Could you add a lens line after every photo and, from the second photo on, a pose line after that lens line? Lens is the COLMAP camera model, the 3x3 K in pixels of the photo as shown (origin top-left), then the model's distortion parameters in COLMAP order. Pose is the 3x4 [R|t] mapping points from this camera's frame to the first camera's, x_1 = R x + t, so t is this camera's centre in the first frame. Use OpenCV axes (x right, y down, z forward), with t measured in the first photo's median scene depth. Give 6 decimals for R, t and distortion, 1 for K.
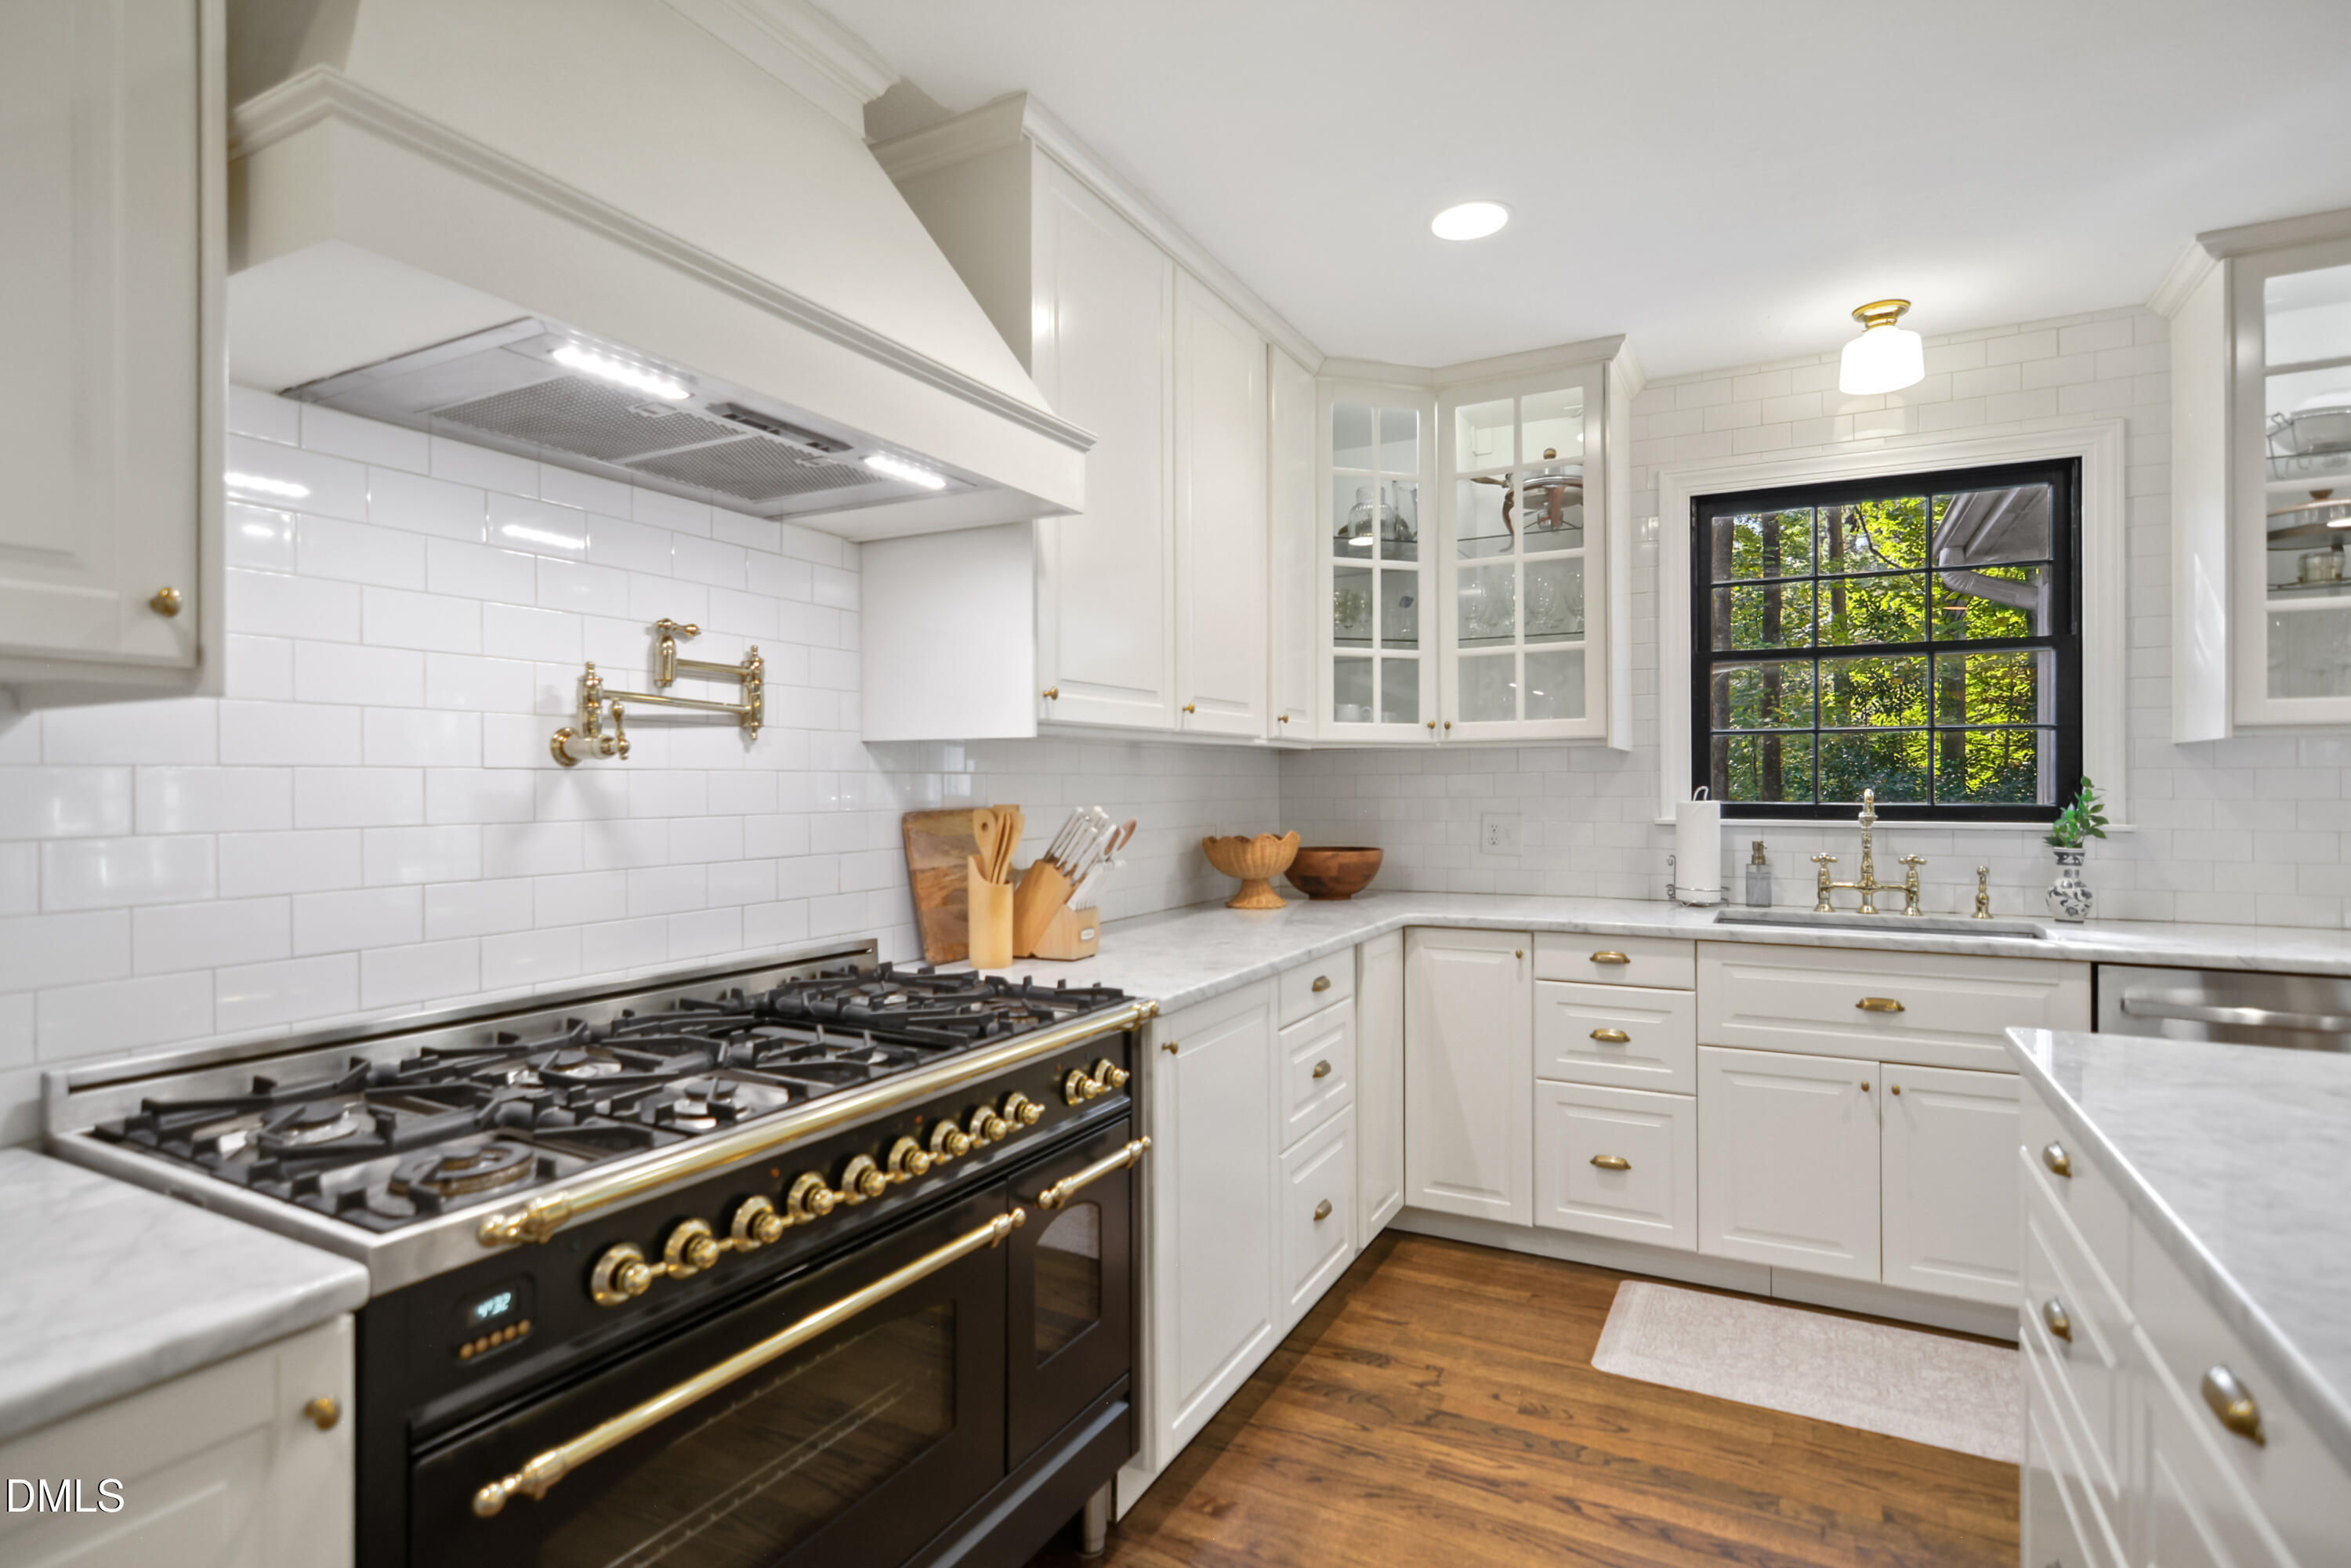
lens RADIAL K [[1187.0, 0, 1172.3], [0, 1187.0, 779.1], [0, 0, 1]] dist [-0.015696, 0.009162]
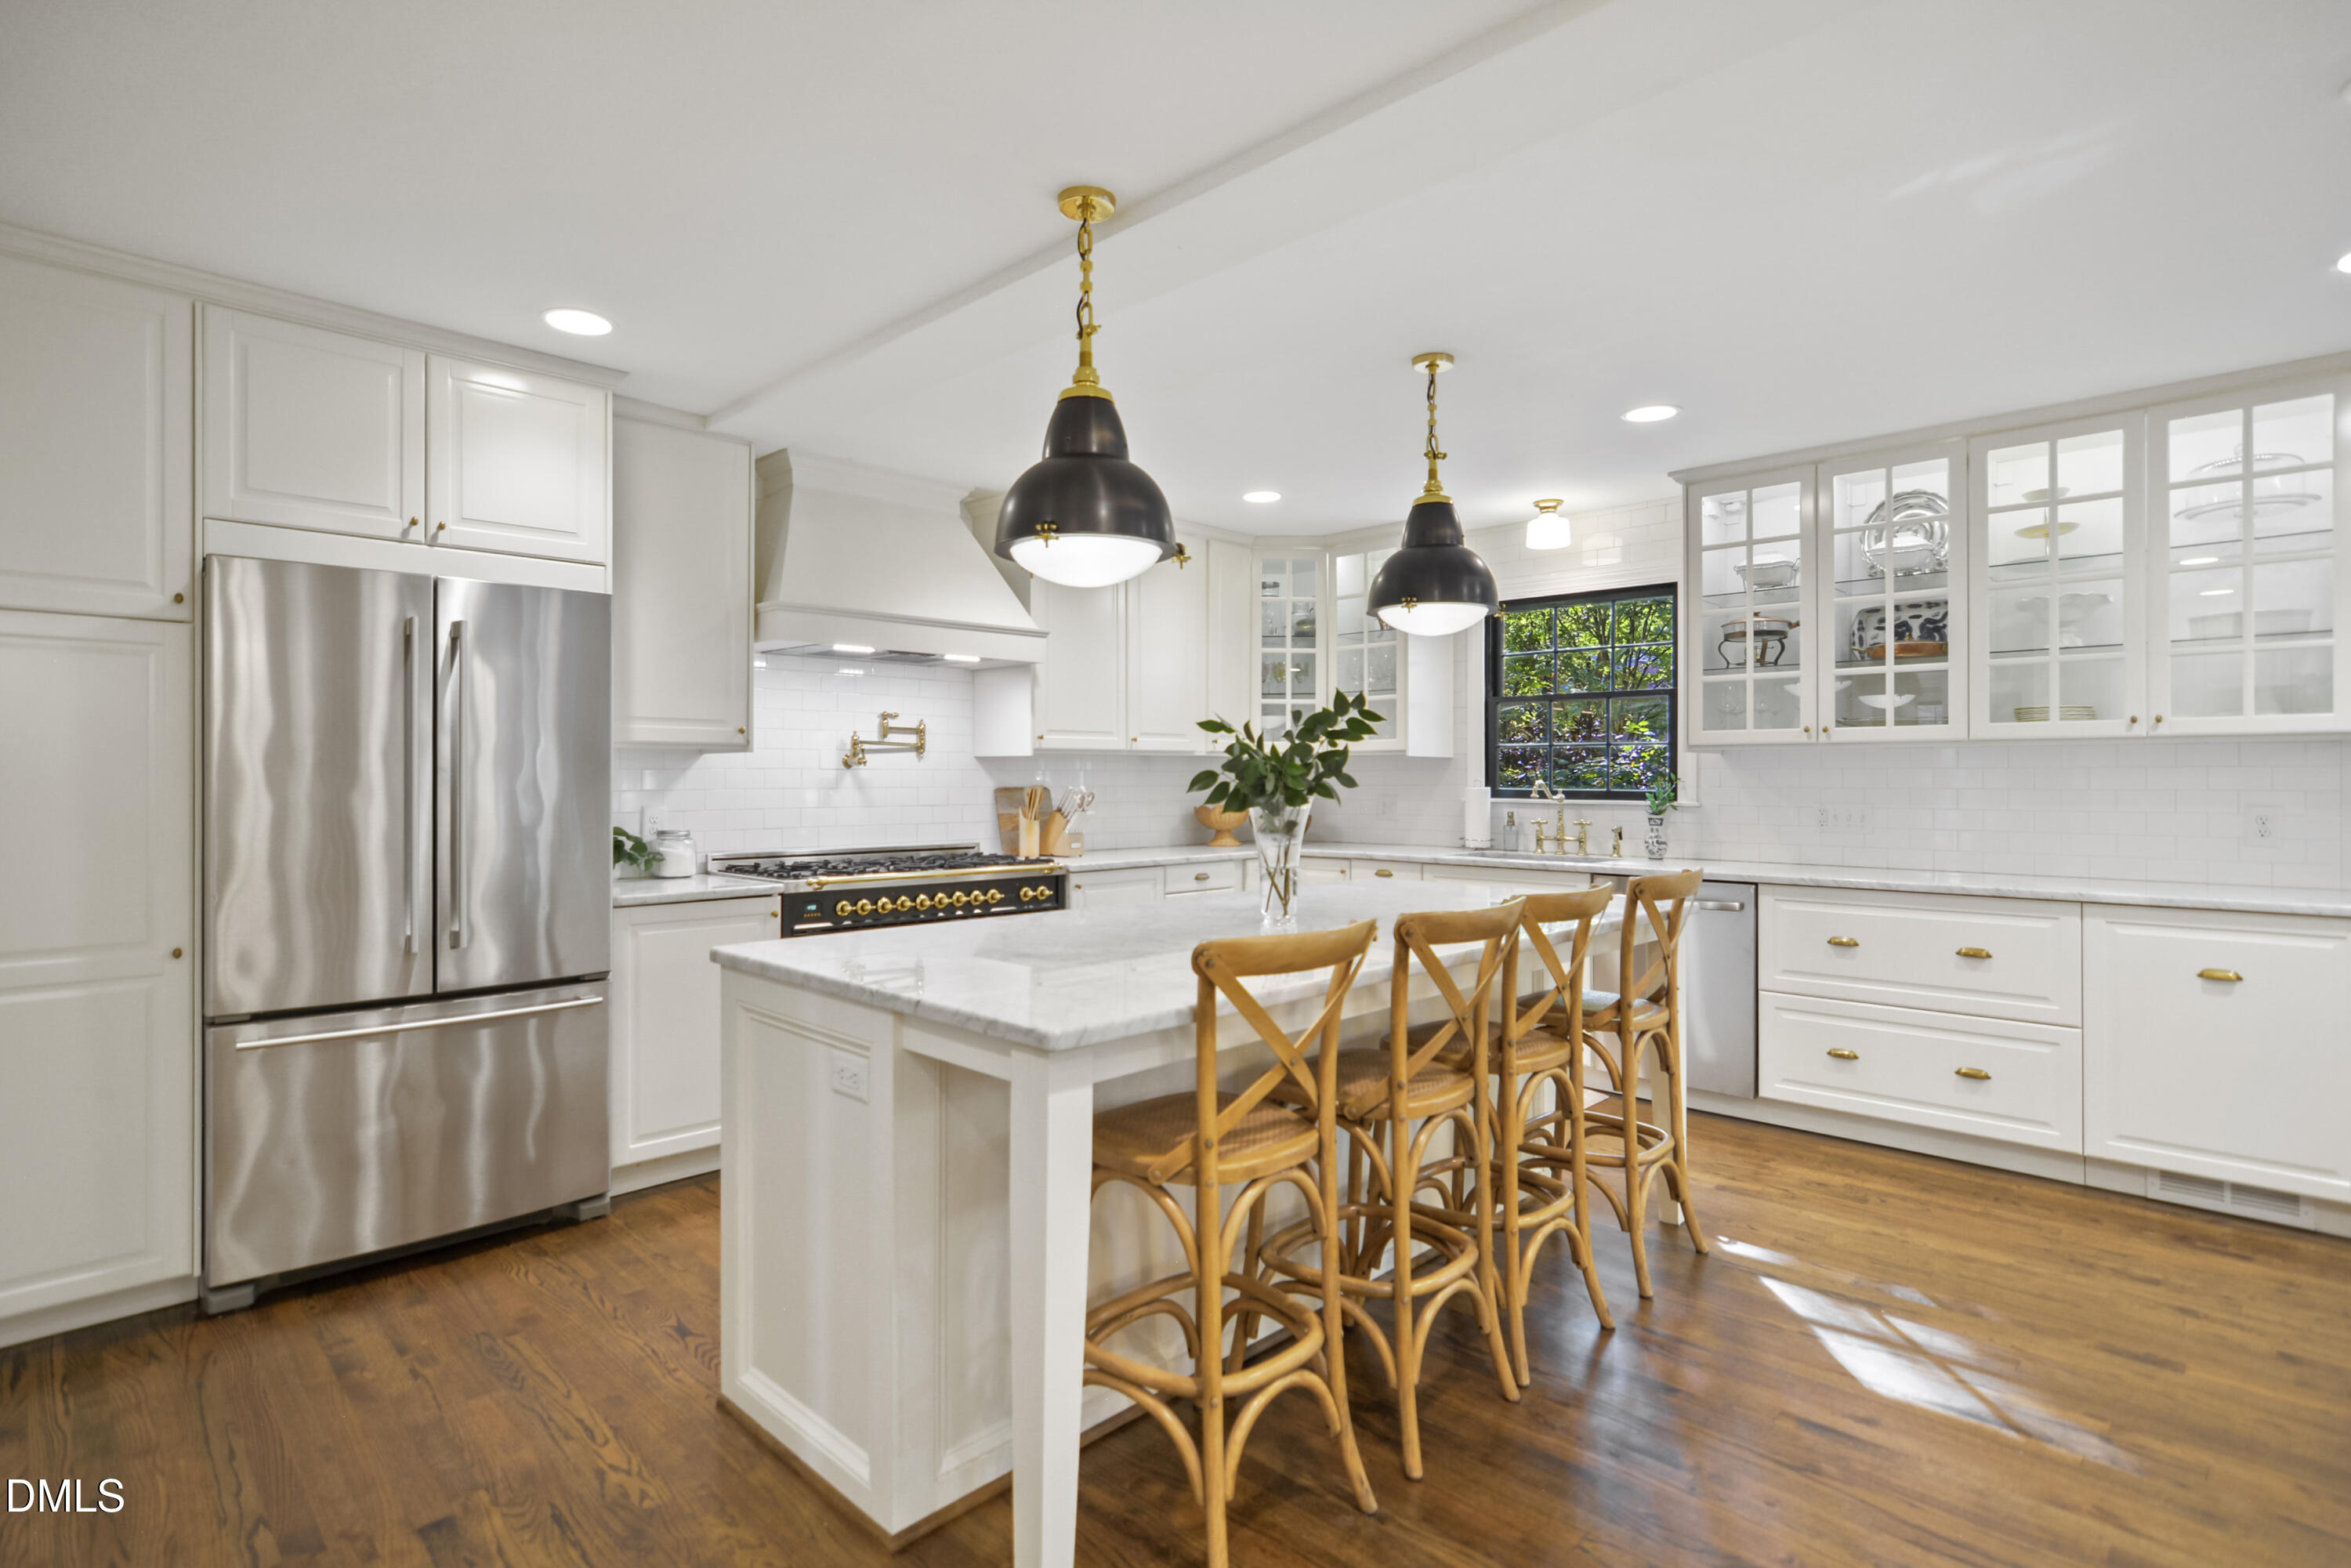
lens RADIAL K [[1187.0, 0, 1174.7], [0, 1187.0, 780.1], [0, 0, 1]] dist [-0.015696, 0.009162]
pose [[0.958788, 0.005845, -0.284063, 0.826590], [-0.003578, 0.999957, 0.008497, -0.007460], [0.284101, -0.007131, 0.958768, -1.184017]]
